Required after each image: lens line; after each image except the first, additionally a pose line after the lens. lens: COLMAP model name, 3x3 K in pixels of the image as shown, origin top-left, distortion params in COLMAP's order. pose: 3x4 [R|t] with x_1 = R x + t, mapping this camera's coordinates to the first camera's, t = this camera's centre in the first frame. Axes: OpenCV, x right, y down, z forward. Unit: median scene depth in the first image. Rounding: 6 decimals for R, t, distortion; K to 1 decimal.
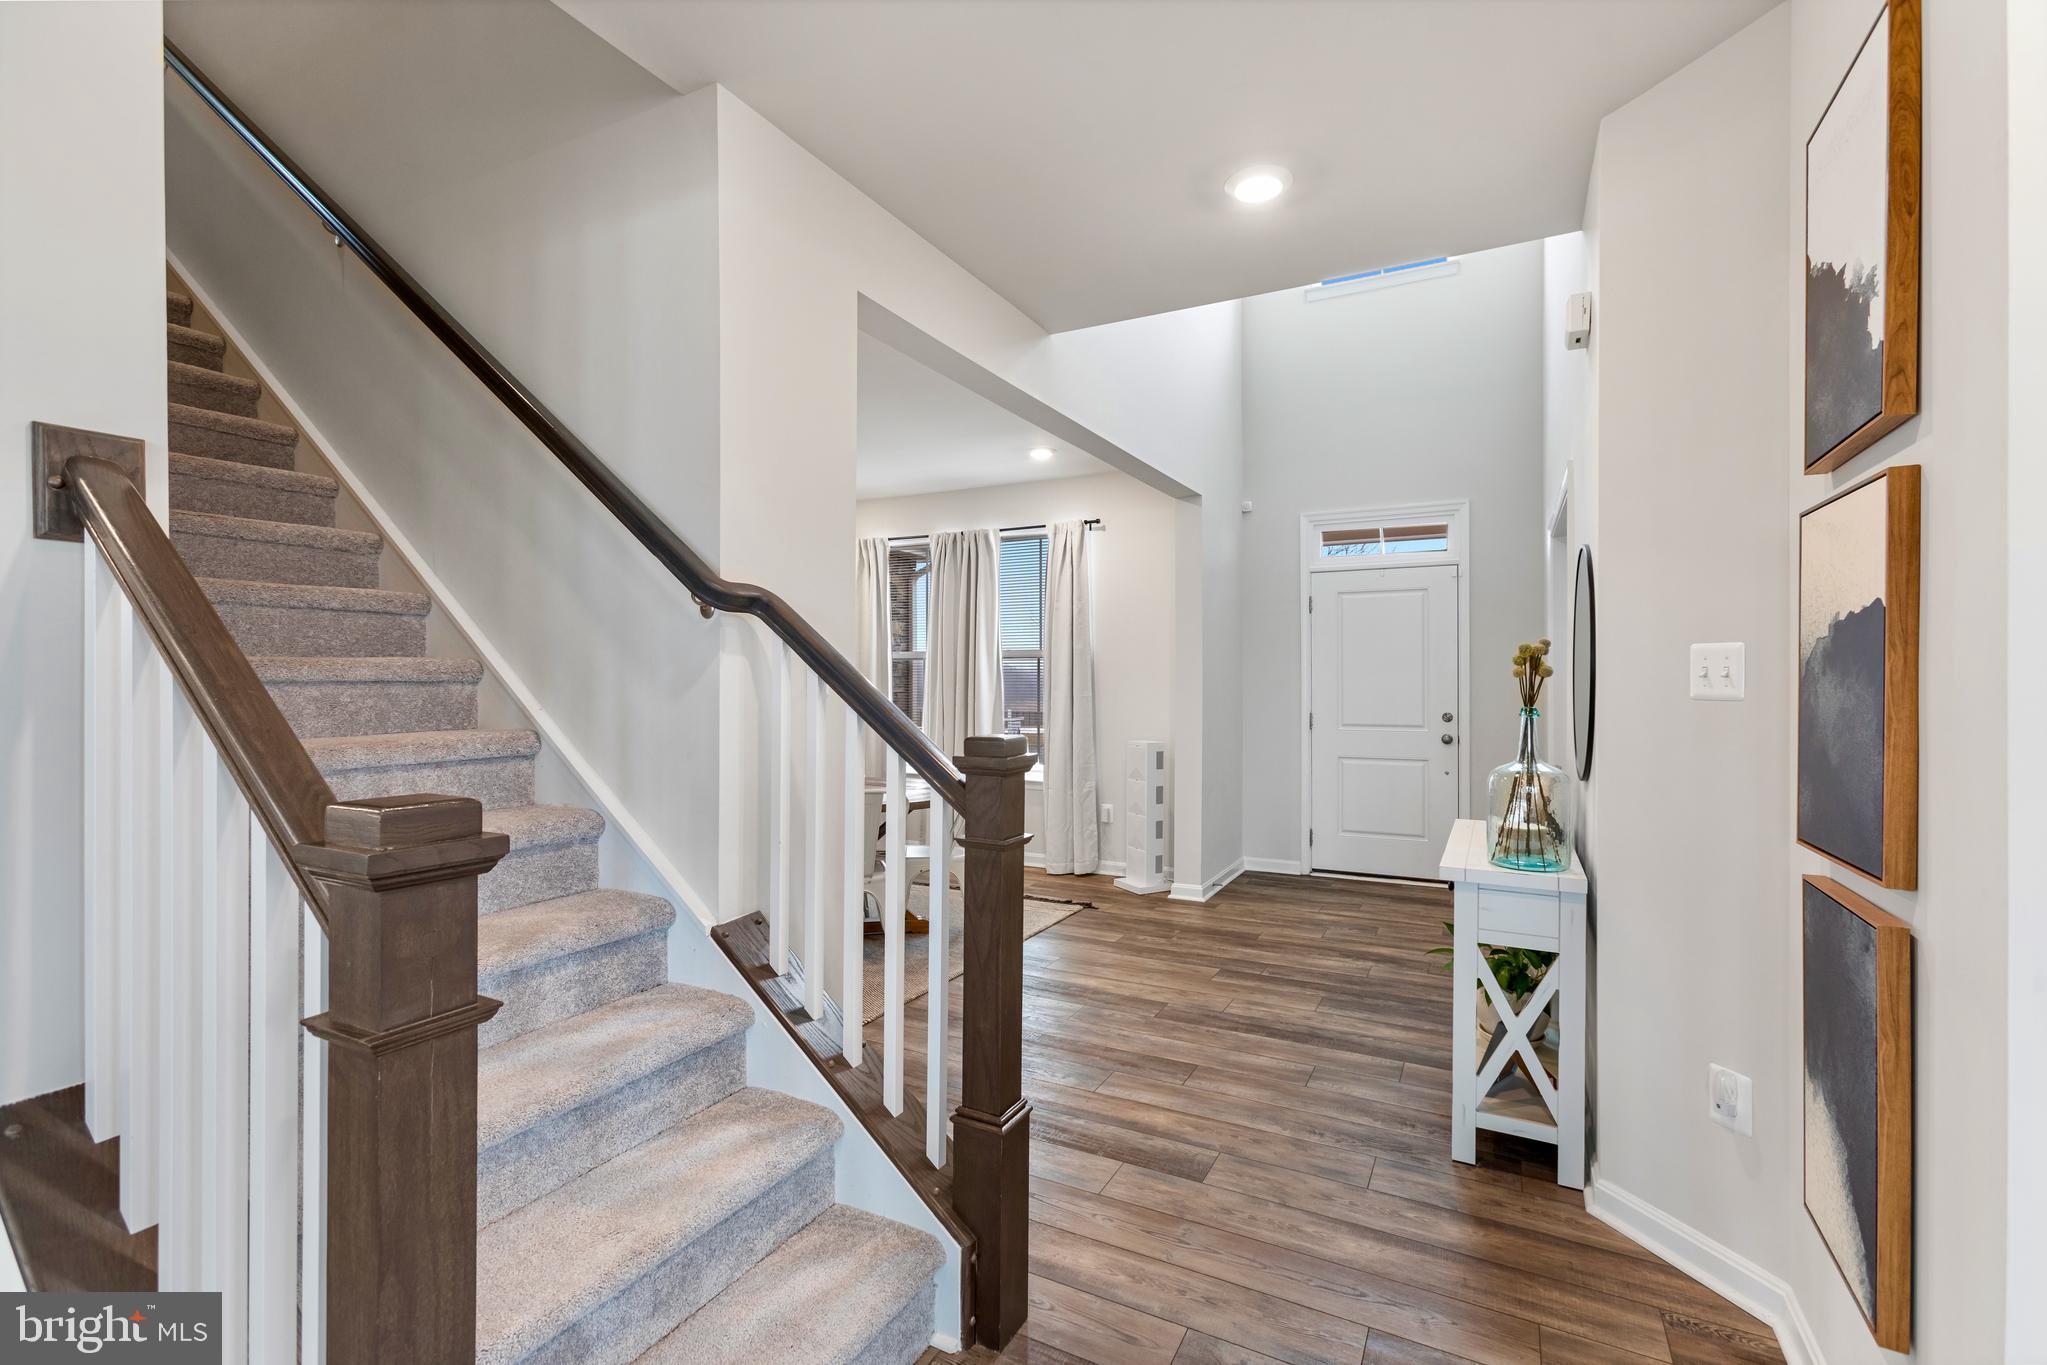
lens RADIAL K [[910.0, 0, 1039.0], [0, 910.0, 678.0], [0, 0, 1]] dist [-0.005247, 0.006226]
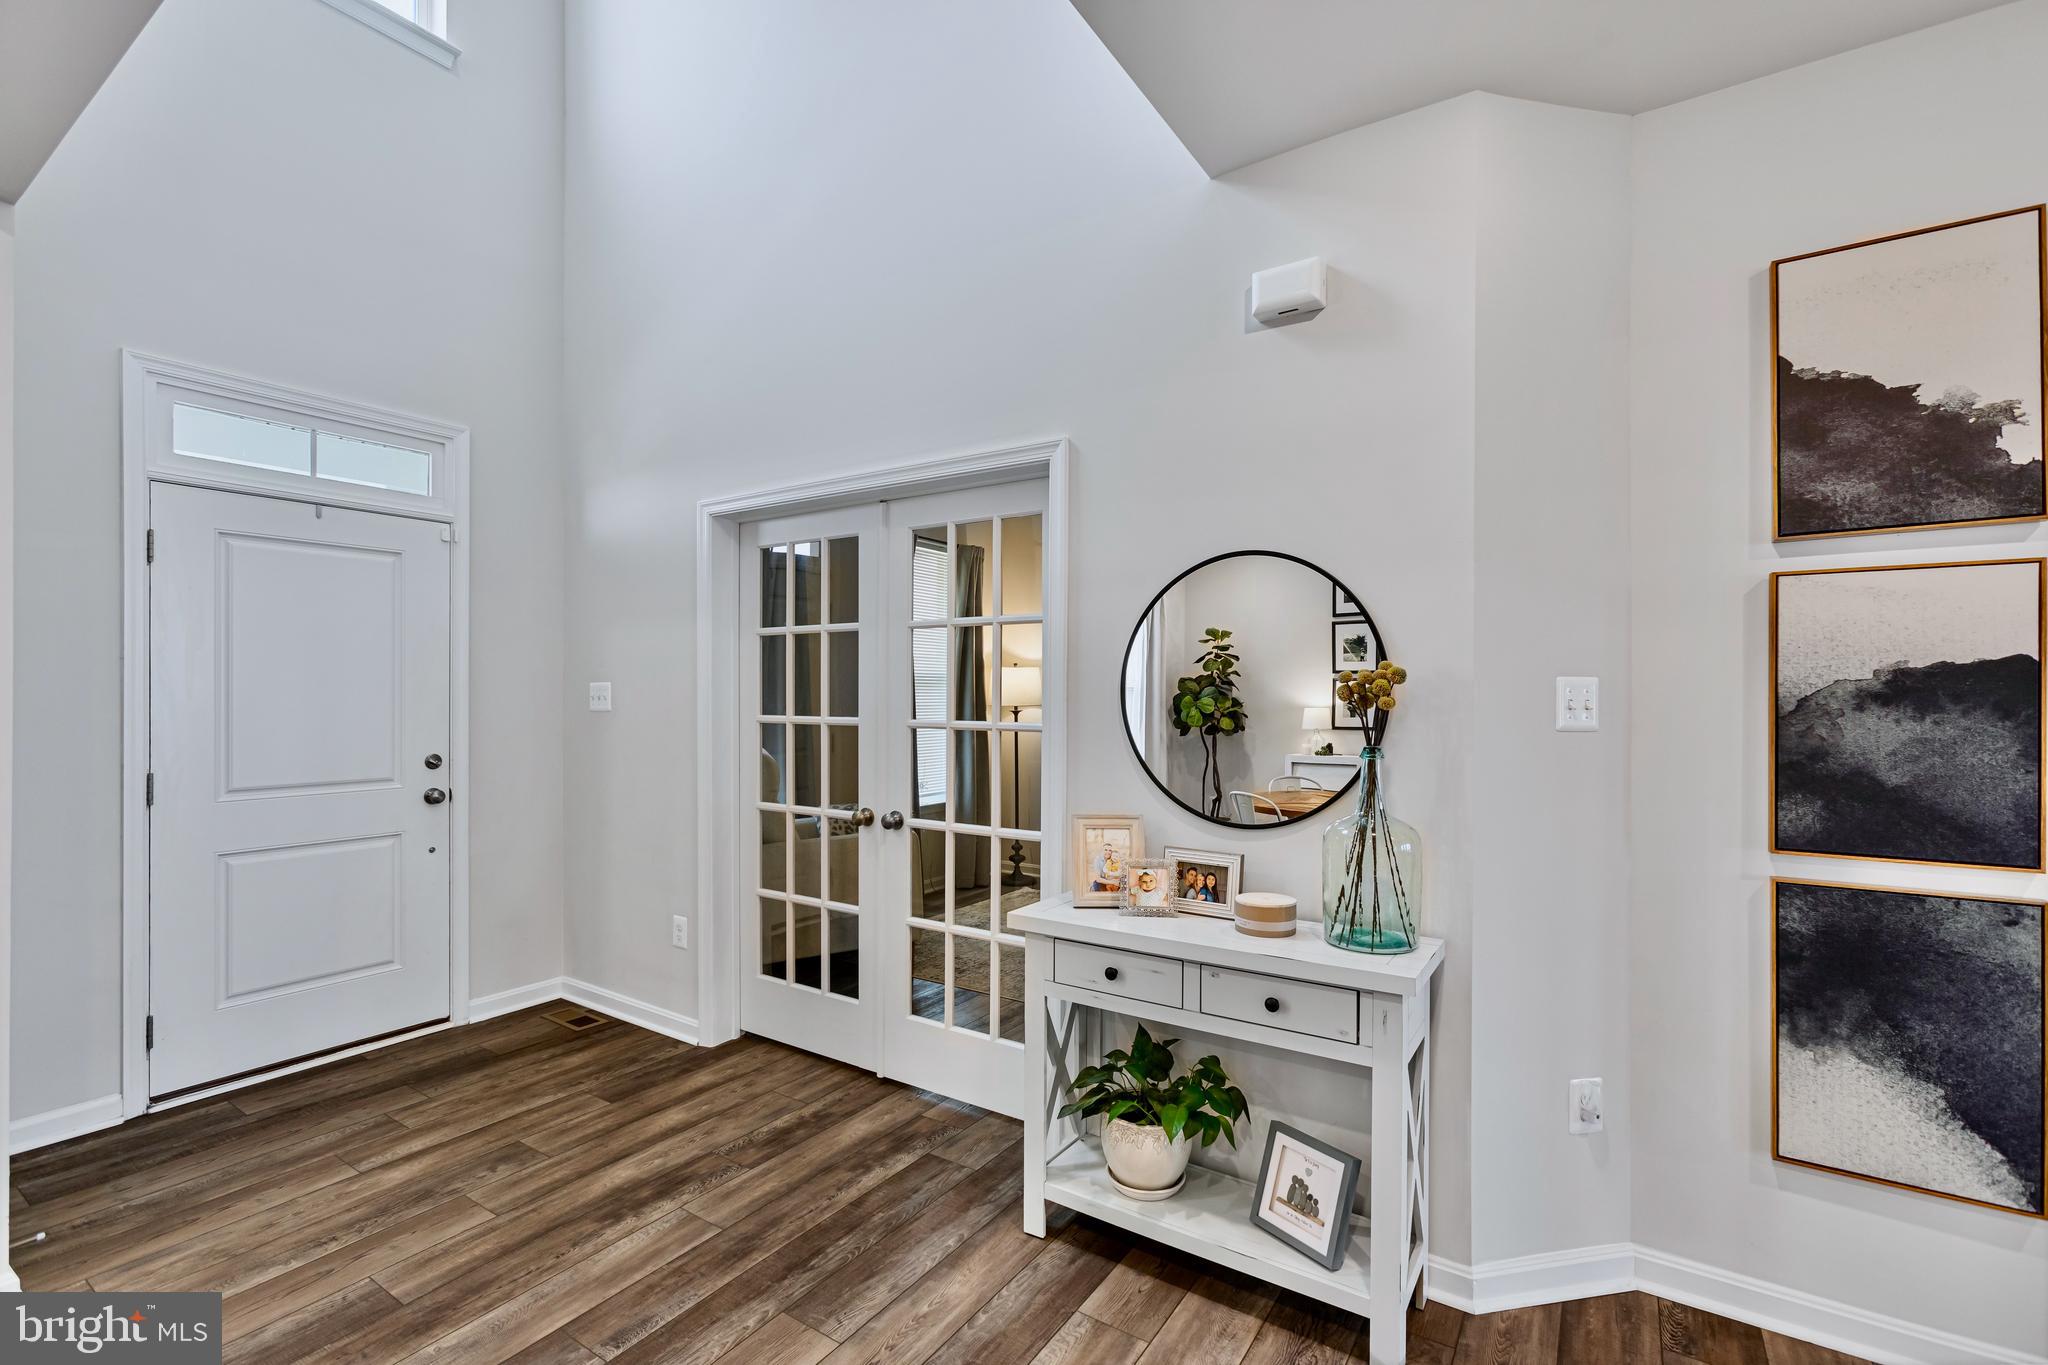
lens RADIAL K [[910.5, 0, 1011.8], [0, 910.5, 692.4], [0, 0, 1]] dist [-0.005247, 0.006226]
pose [[0.119376, 0.002724, 0.992845, -0.164792], [-0.004442, 0.999988, -0.002209, -0.006495], [-0.992839, -0.004146, 0.119387, 0.671347]]
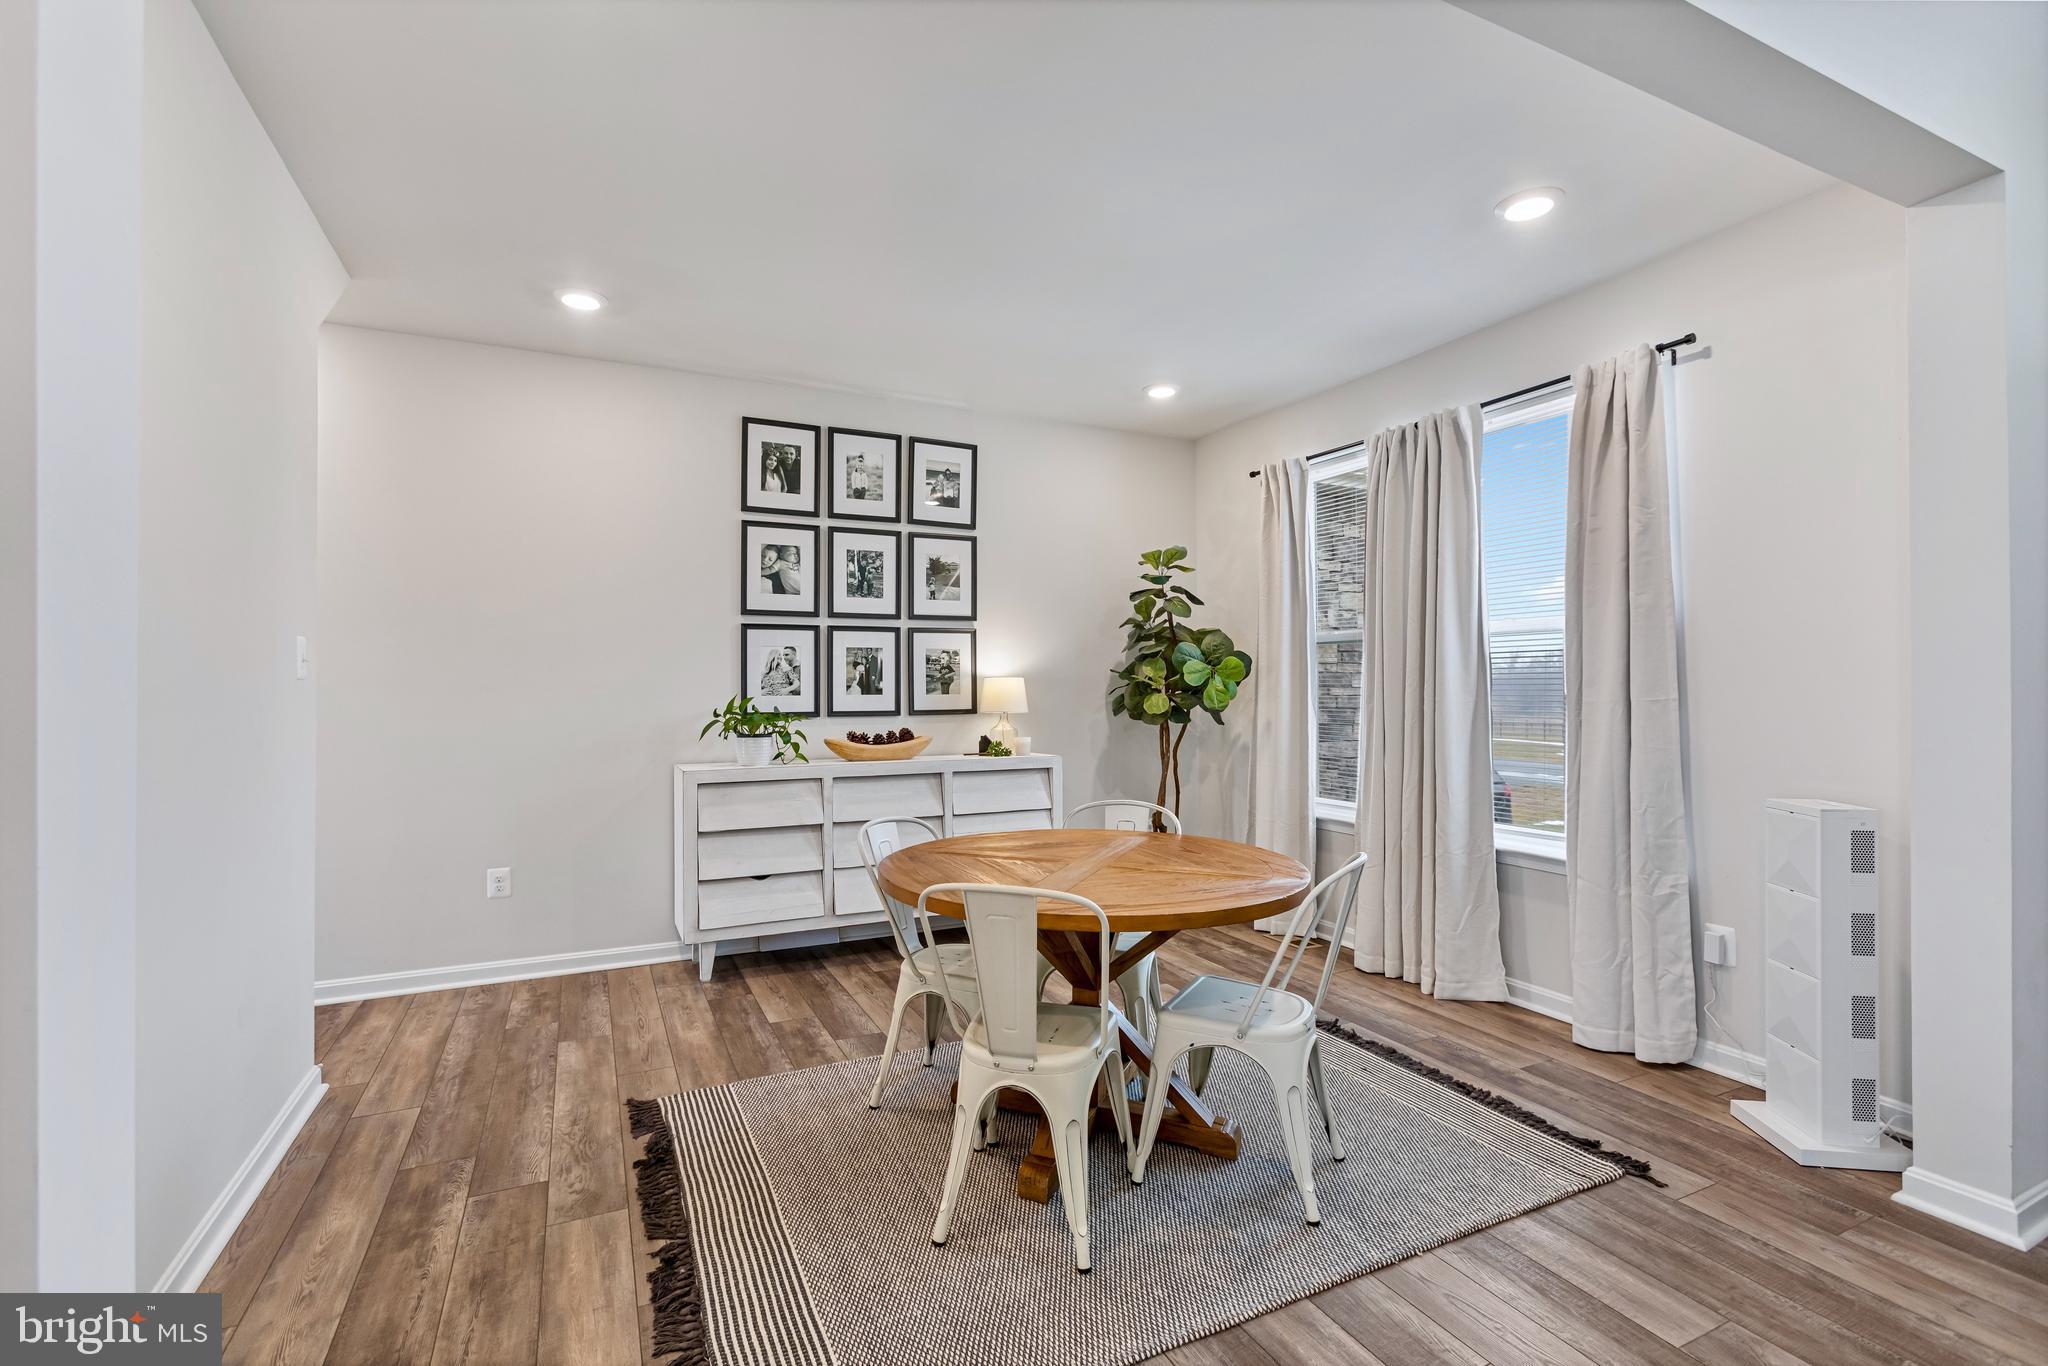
lens RADIAL K [[910.5, 0, 1018.7], [0, 910.5, 676.6], [0, 0, 1]] dist [-0.005247, 0.006226]
pose [[0.799127, -0.007082, -0.601120, 0.093563], [-0.001972, 0.999894, -0.014402, 0.021329], [0.601158, 0.012695, 0.799029, 0.537027]]
